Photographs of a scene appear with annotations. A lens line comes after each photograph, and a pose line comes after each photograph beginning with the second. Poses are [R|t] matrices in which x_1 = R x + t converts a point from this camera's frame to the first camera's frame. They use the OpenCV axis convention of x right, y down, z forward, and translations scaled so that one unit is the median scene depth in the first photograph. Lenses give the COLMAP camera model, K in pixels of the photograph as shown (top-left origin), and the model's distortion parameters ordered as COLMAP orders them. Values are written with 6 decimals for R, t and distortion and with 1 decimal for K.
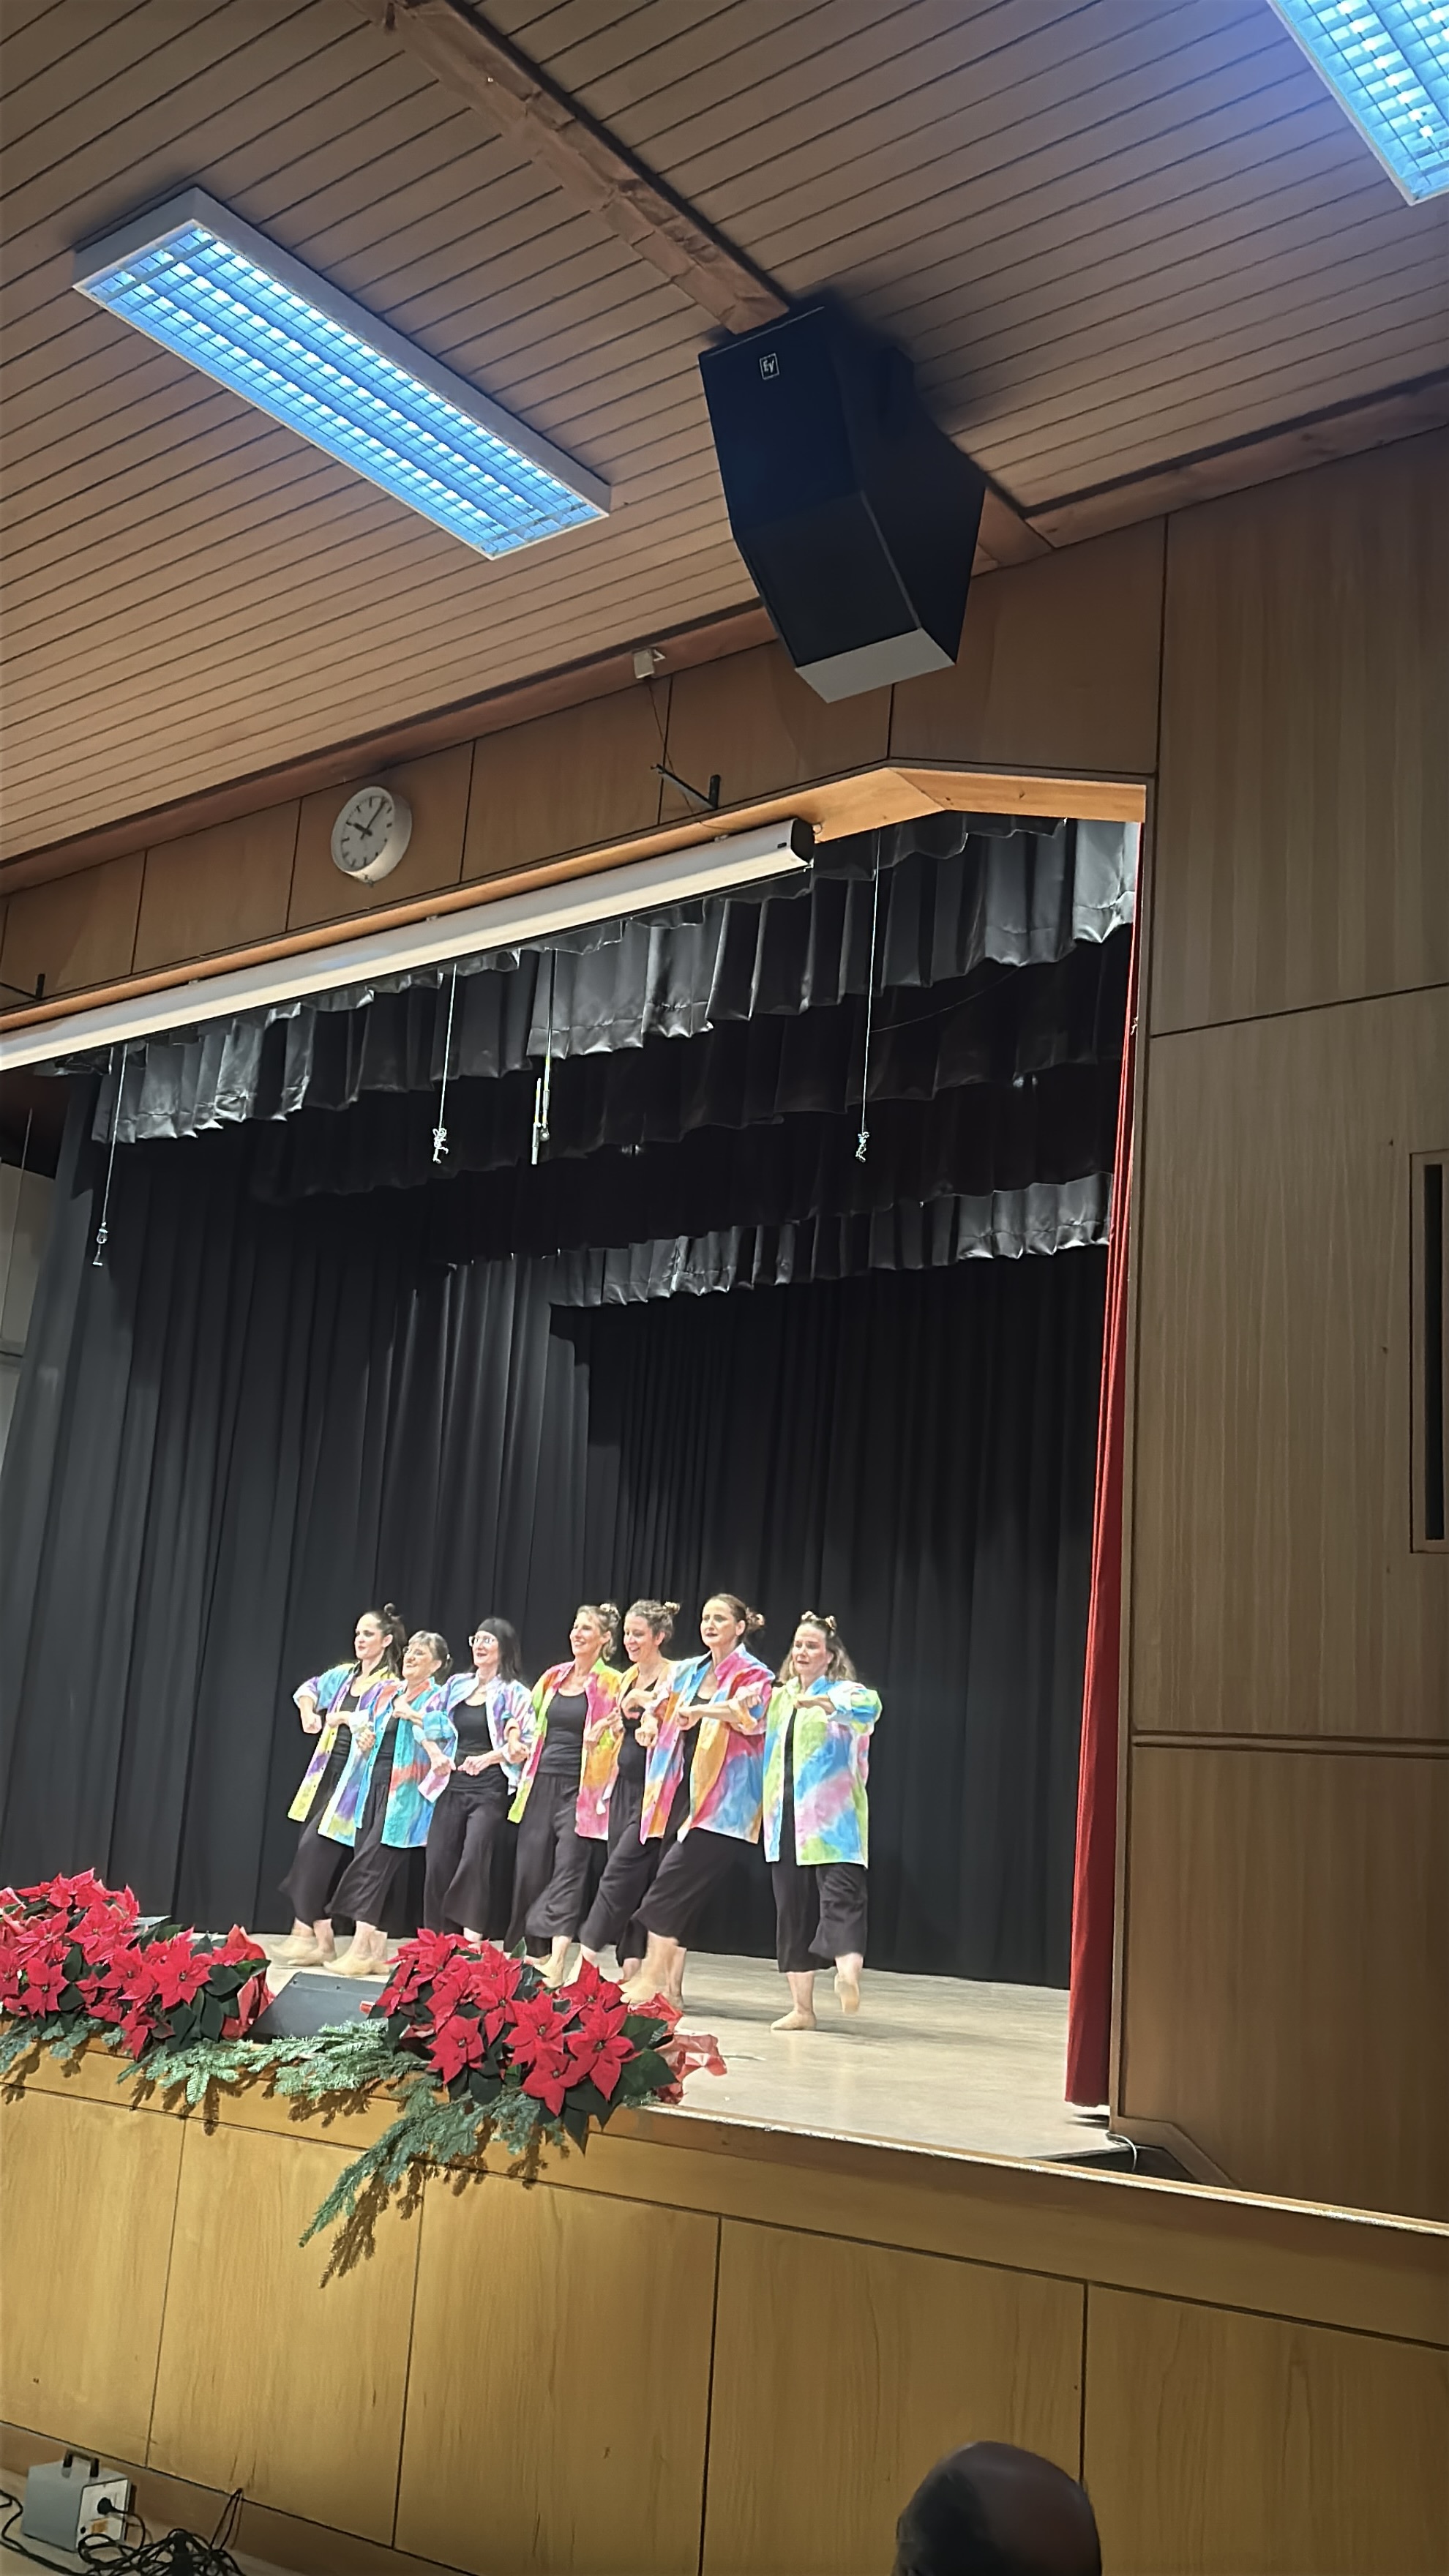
lens RADIAL K [[2361.6, 0, 736.1], [0, 2361.6, 1311.9], [0, 0, 1]] dist [0.045046, 0.000000]
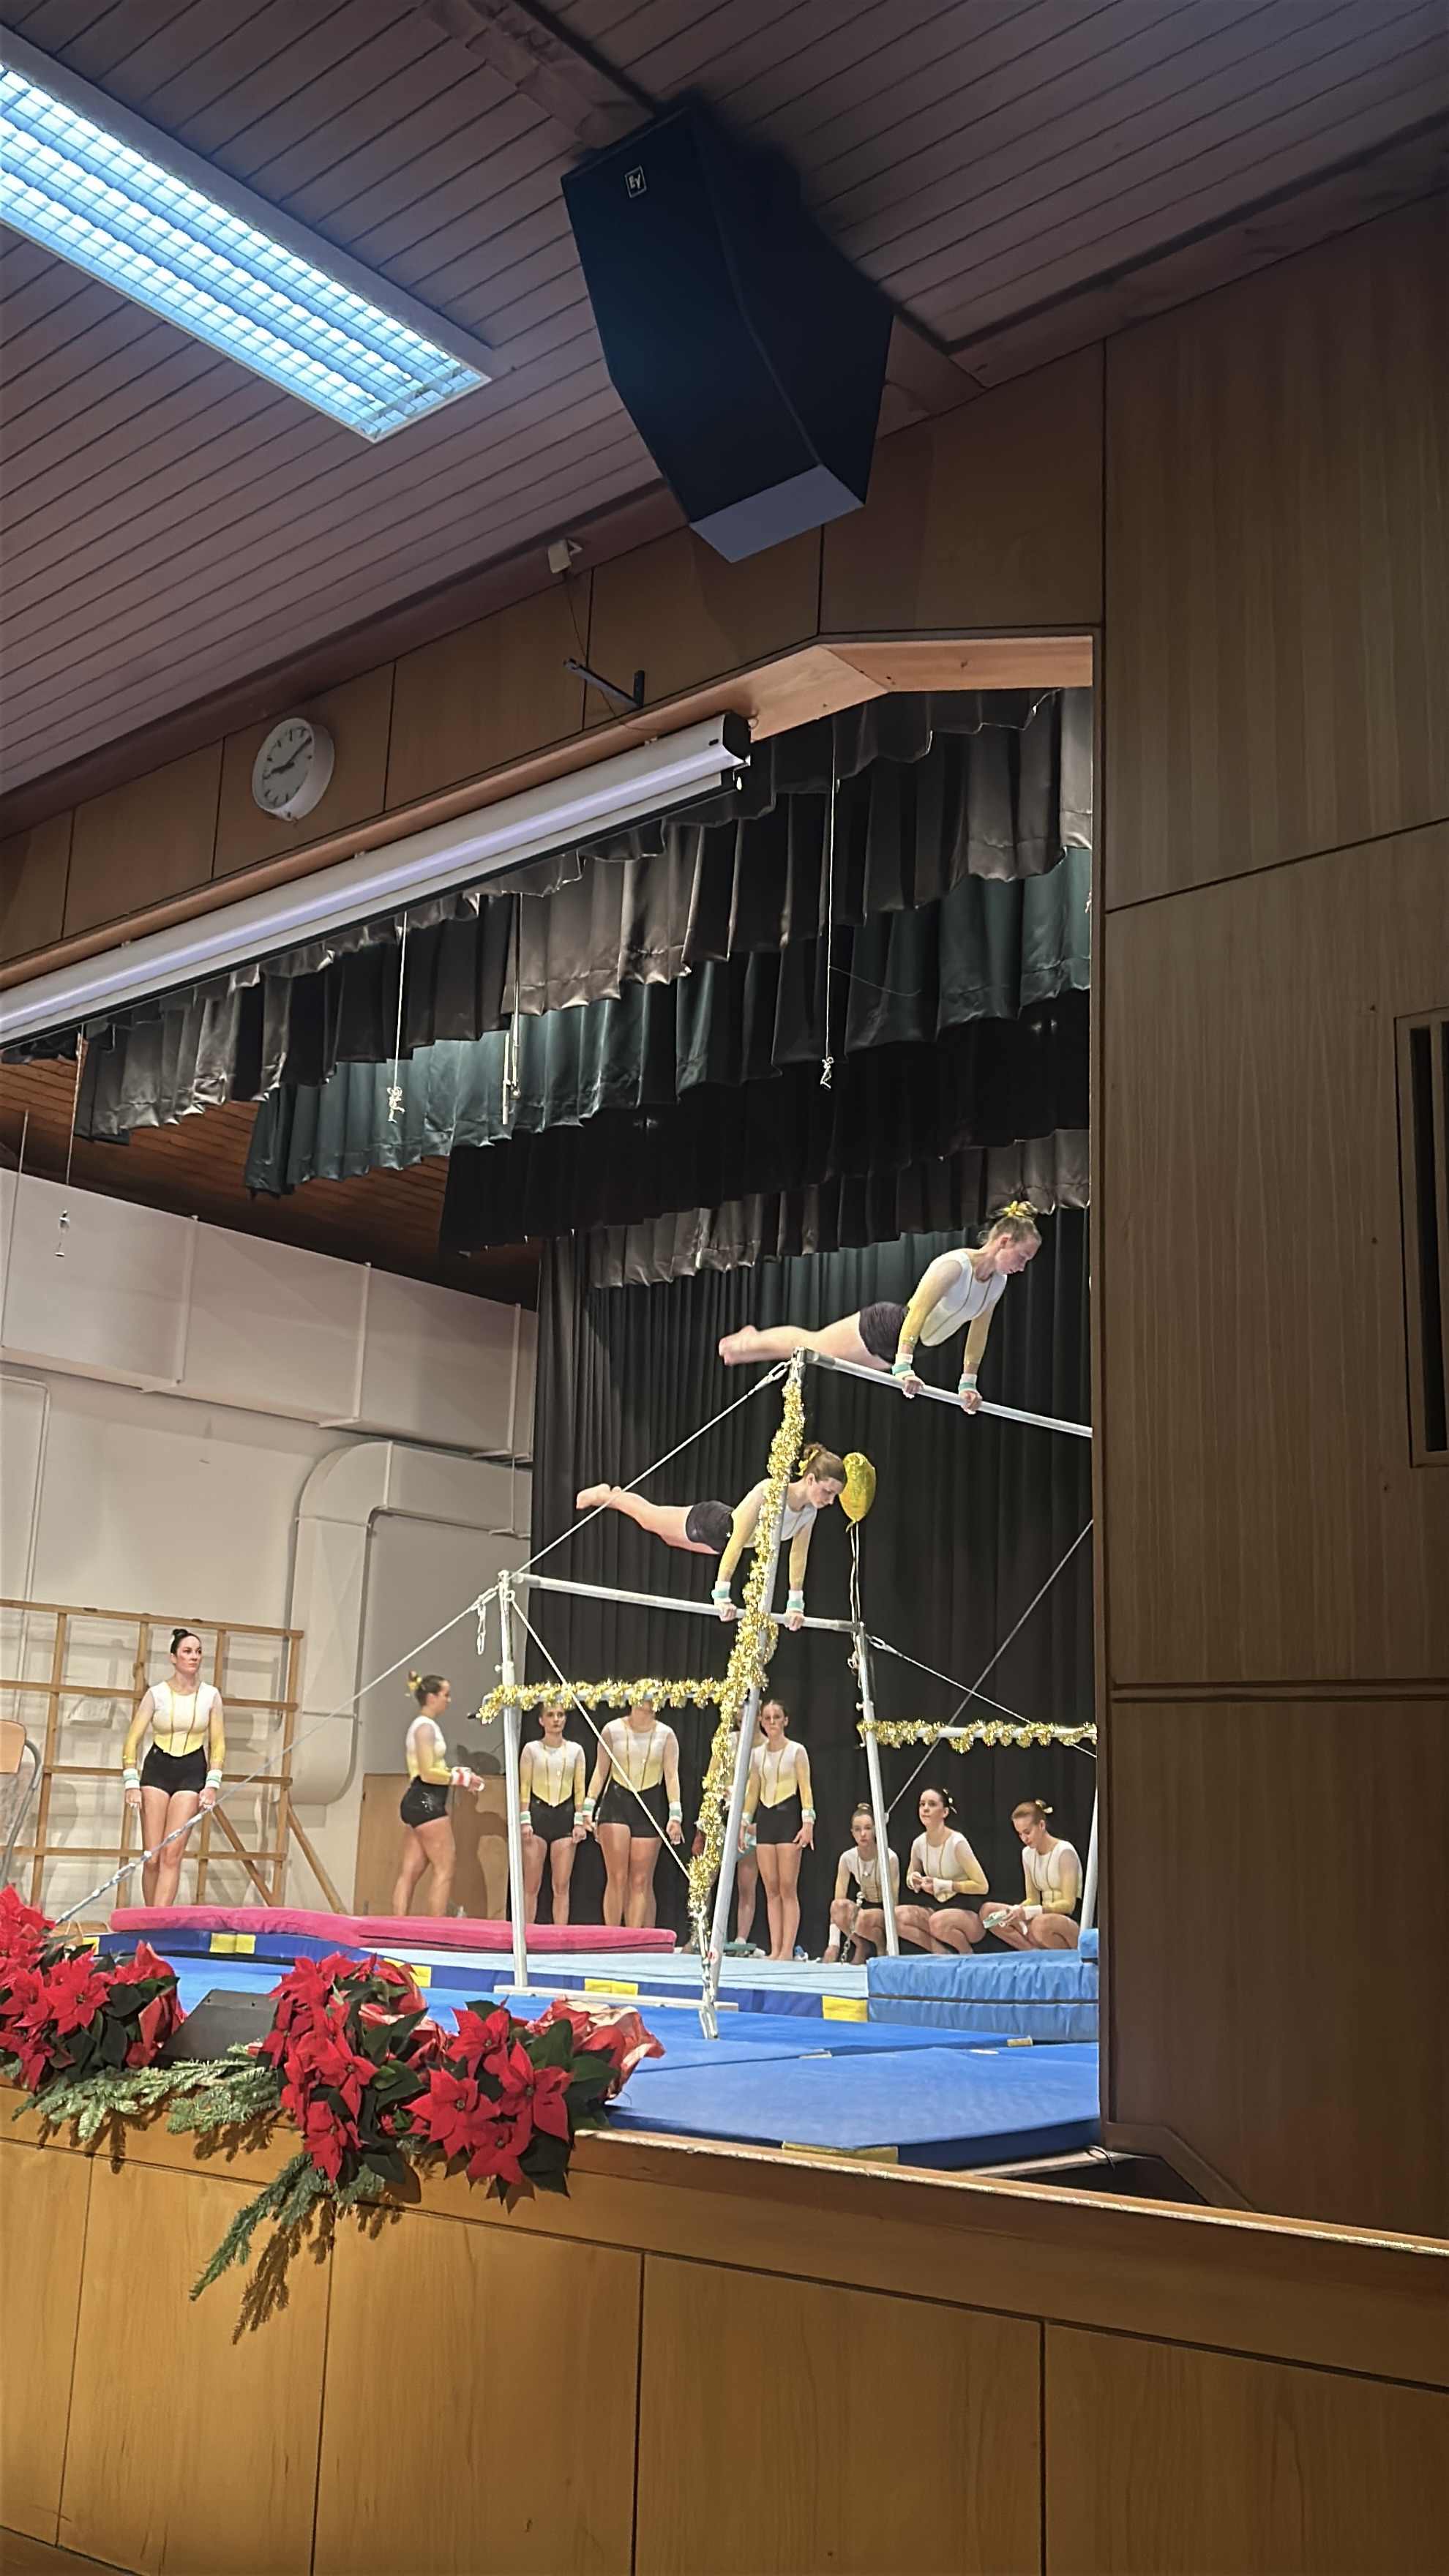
lens RADIAL K [[2361.6, 0, 730.2], [0, 2361.6, 1299.3], [0, 0, 1]] dist [0.045046, 0.000000]
pose [[0.998136, -0.045810, -0.040331, 0.052743], [0.045504, 0.998928, -0.008470, 0.026386], [0.040676, 0.006619, 0.999150, 0.083865]]
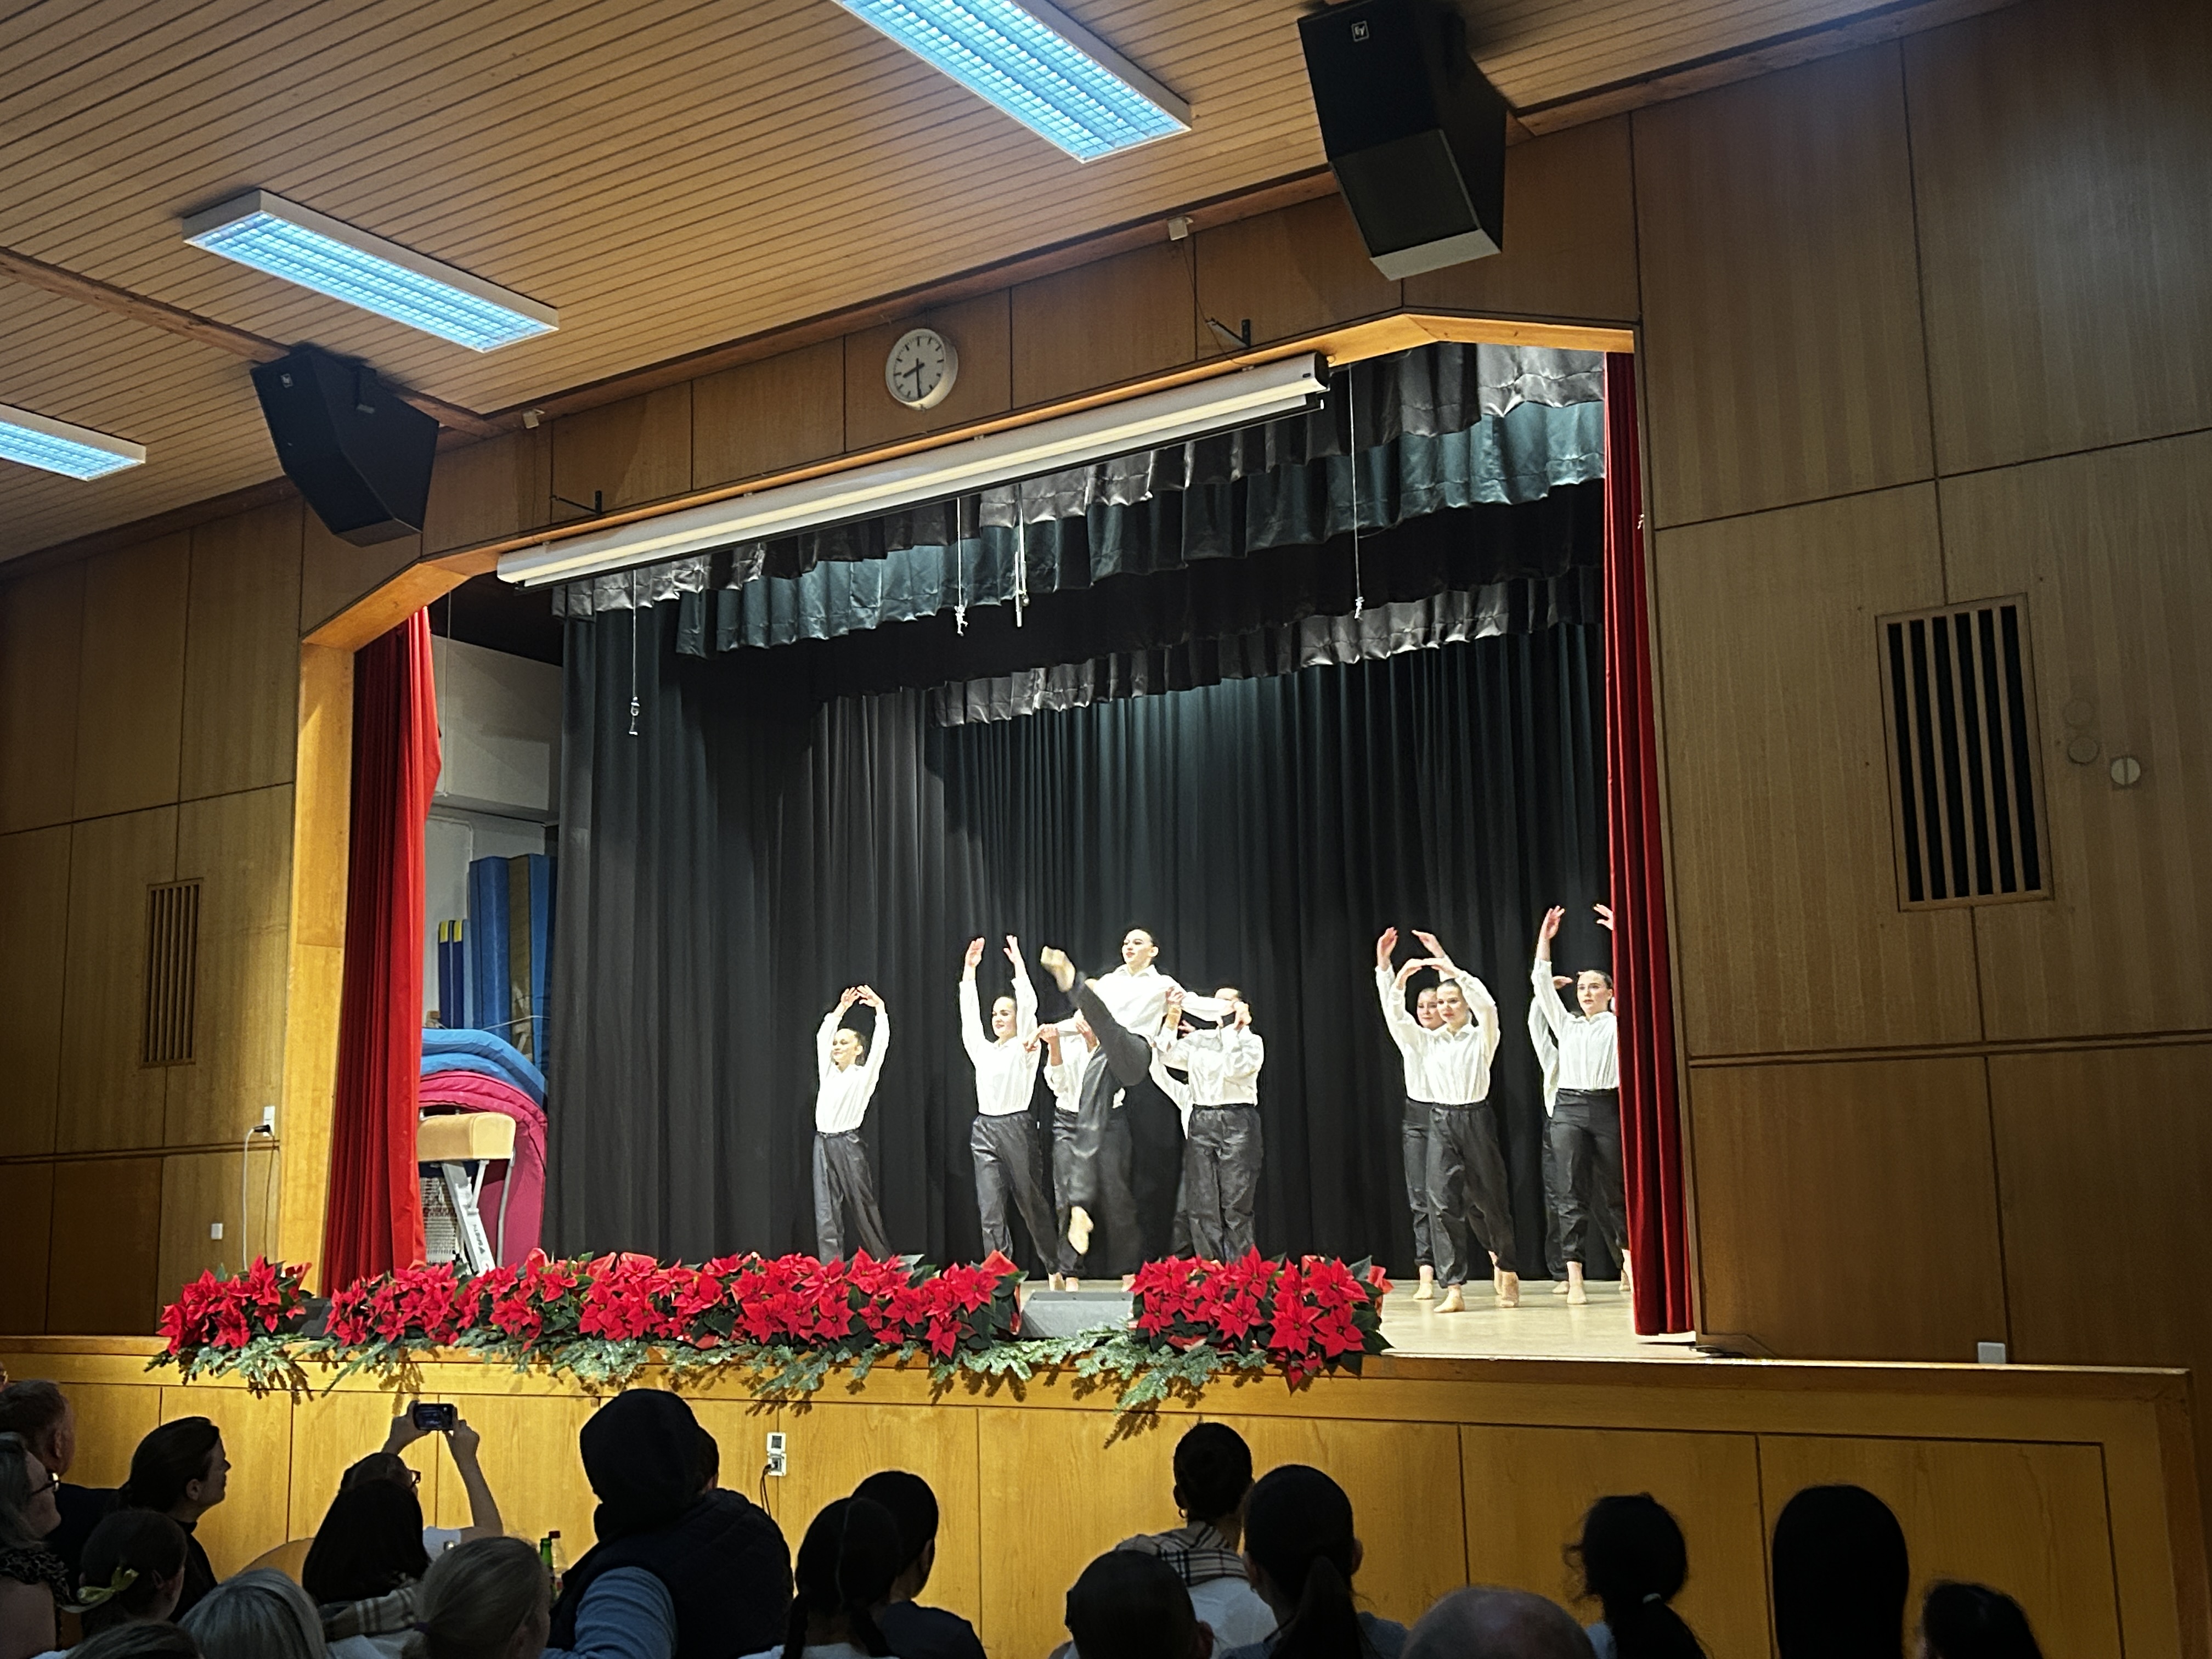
lens RADIAL K [[2311.4, 0, 1103.3], [0, 2311.4, 845.1], [0, 0, 1]] dist [0.044903, 0.000000]
pose [[0.992934, -0.073069, 0.093508, -0.216758], [0.066355, 0.995122, 0.073007, -0.047757], [-0.098387, -0.066286, 0.992938, -0.209657]]
